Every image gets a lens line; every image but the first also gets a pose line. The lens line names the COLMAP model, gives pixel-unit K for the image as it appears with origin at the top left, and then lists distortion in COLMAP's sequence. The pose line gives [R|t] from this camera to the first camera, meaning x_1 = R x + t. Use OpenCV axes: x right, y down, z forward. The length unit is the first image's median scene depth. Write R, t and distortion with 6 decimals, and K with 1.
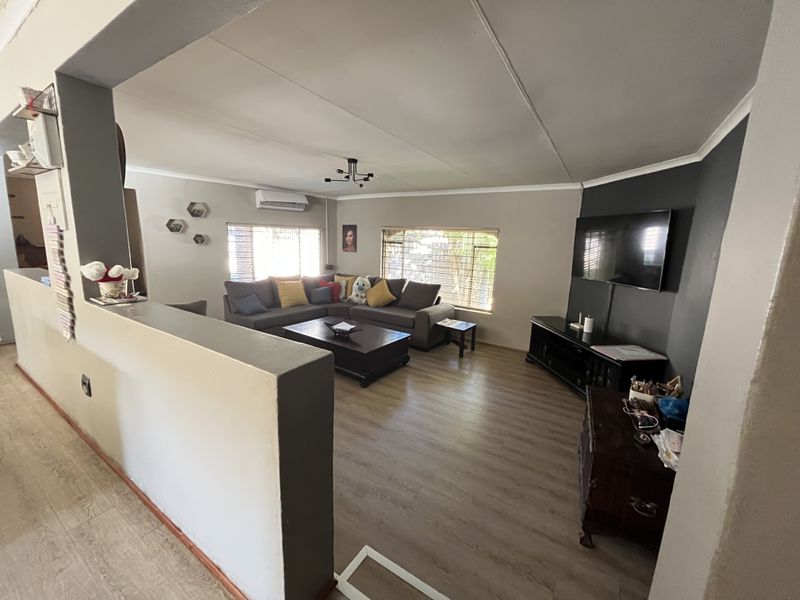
lens RADIAL K [[321.1, 0, 397.9], [0, 321.1, 295.9], [0, 0, 1]] dist [-0.000951, -0.000275]
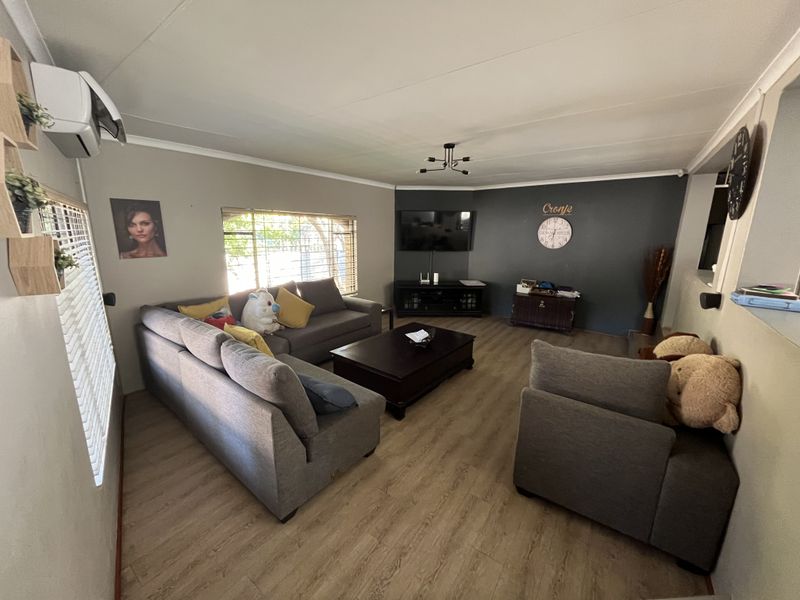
lens RADIAL K [[321.1, 0, 397.9], [0, 321.1, 295.9], [0, 0, 1]] dist [-0.000951, -0.000275]
pose [[0.060168, -0.240173, 0.968864, -0.638419], [0.160928, 0.960259, 0.228046, -0.138082], [-0.985130, 0.142196, 0.096428, 0.628133]]
